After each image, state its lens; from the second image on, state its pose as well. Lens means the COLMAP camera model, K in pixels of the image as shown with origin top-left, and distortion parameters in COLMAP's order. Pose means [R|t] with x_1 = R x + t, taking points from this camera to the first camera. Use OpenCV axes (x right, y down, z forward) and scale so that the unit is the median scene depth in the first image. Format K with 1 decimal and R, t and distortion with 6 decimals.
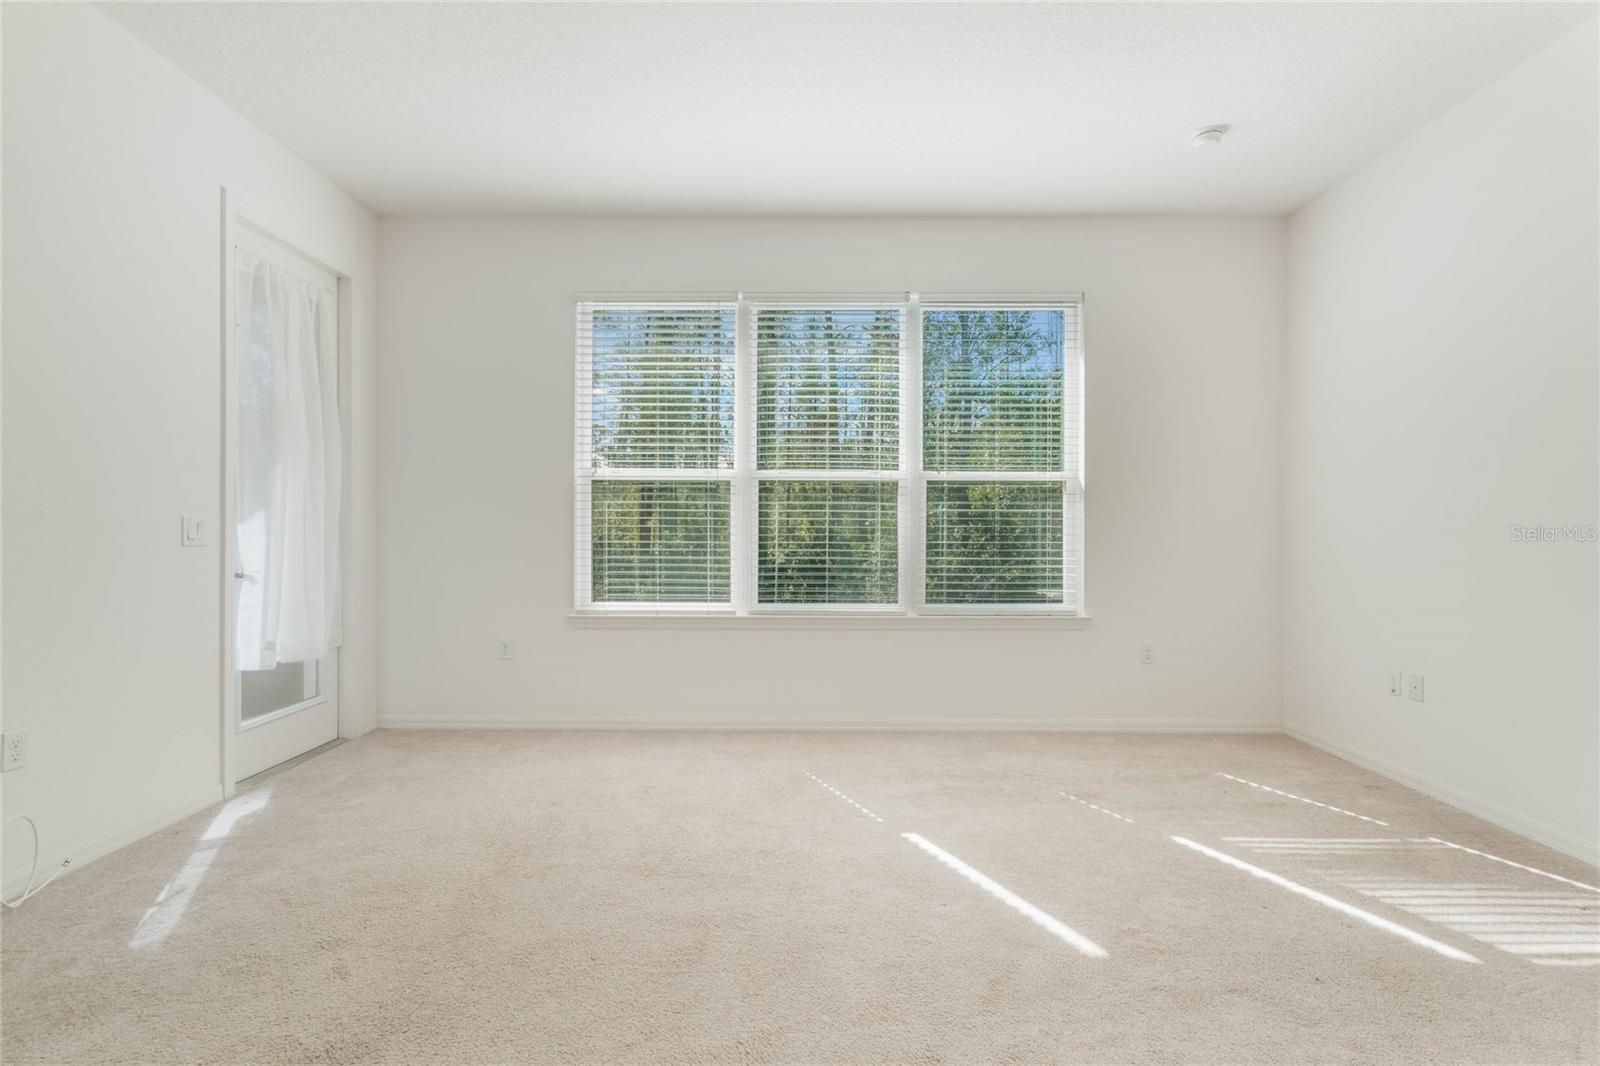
lens RADIAL K [[739.1, 0, 800.3], [0, 739.1, 531.3], [0, 0, 1]] dist [-0.001536, 0.002144]
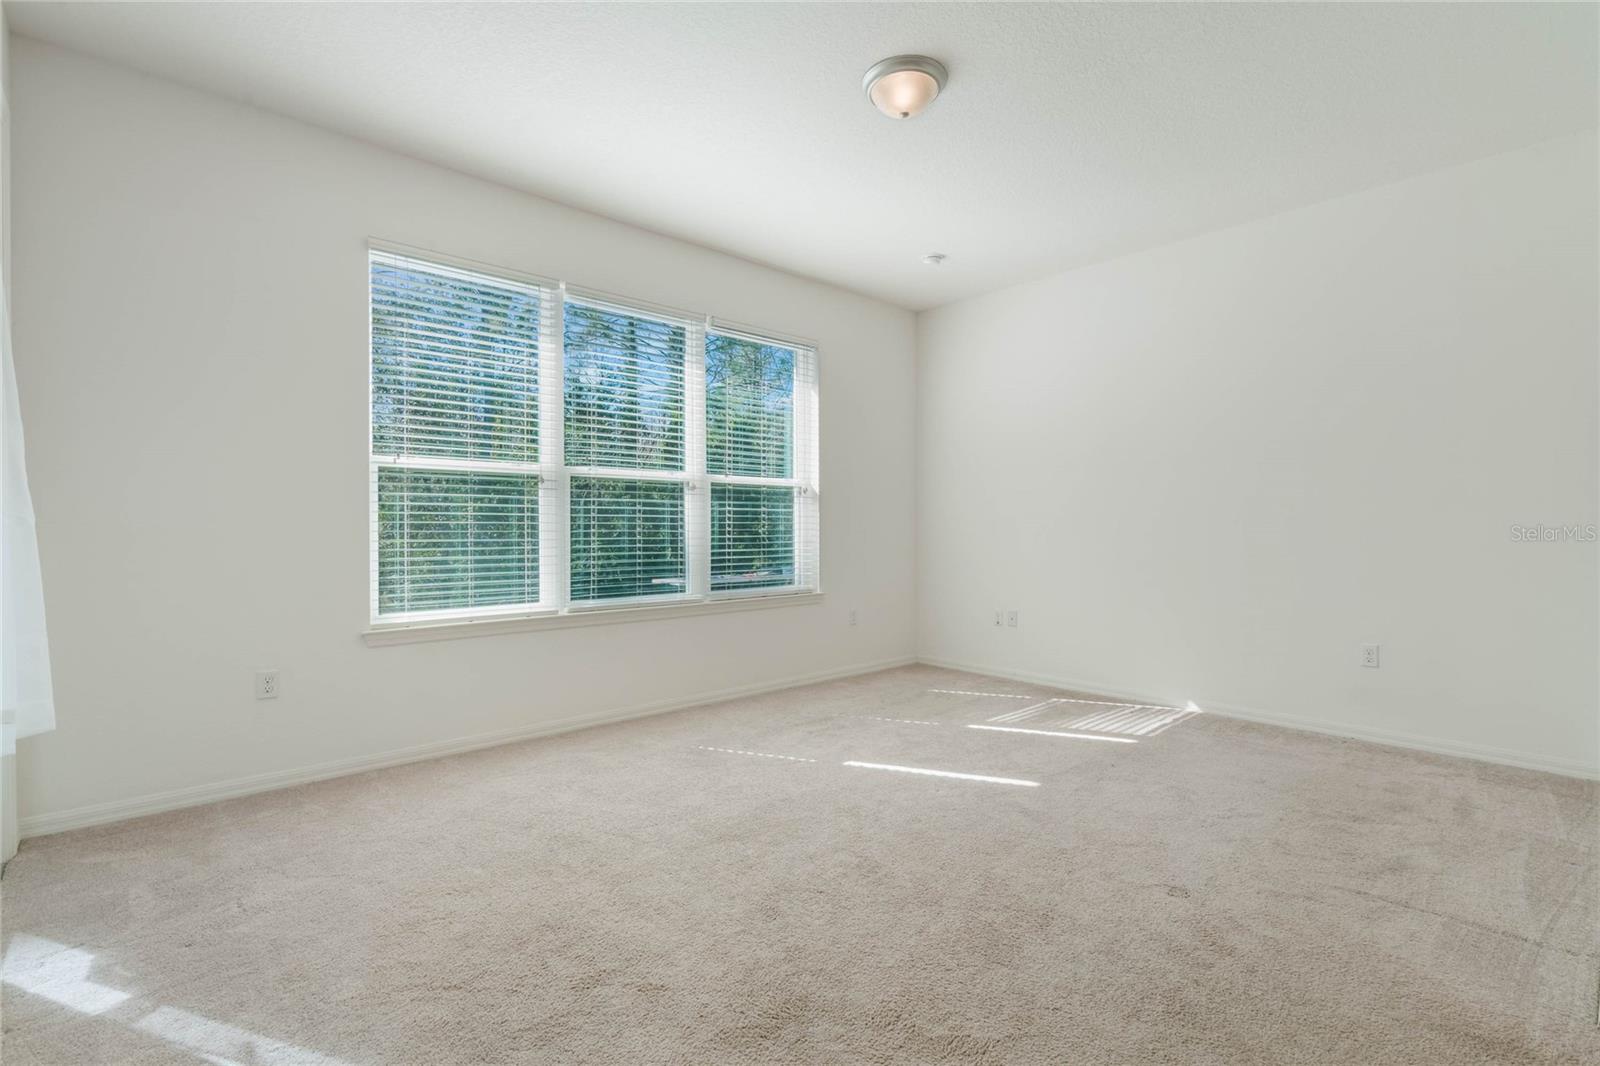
lens RADIAL K [[739.1, 0, 797.7], [0, 739.1, 531.9], [0, 0, 1]] dist [-0.001536, 0.002144]
pose [[0.731852, -0.007830, 0.681418, -0.517545], [0.004173, 0.999967, 0.007009, -0.000137], [-0.681450, -0.002286, 0.731861, 0.079034]]
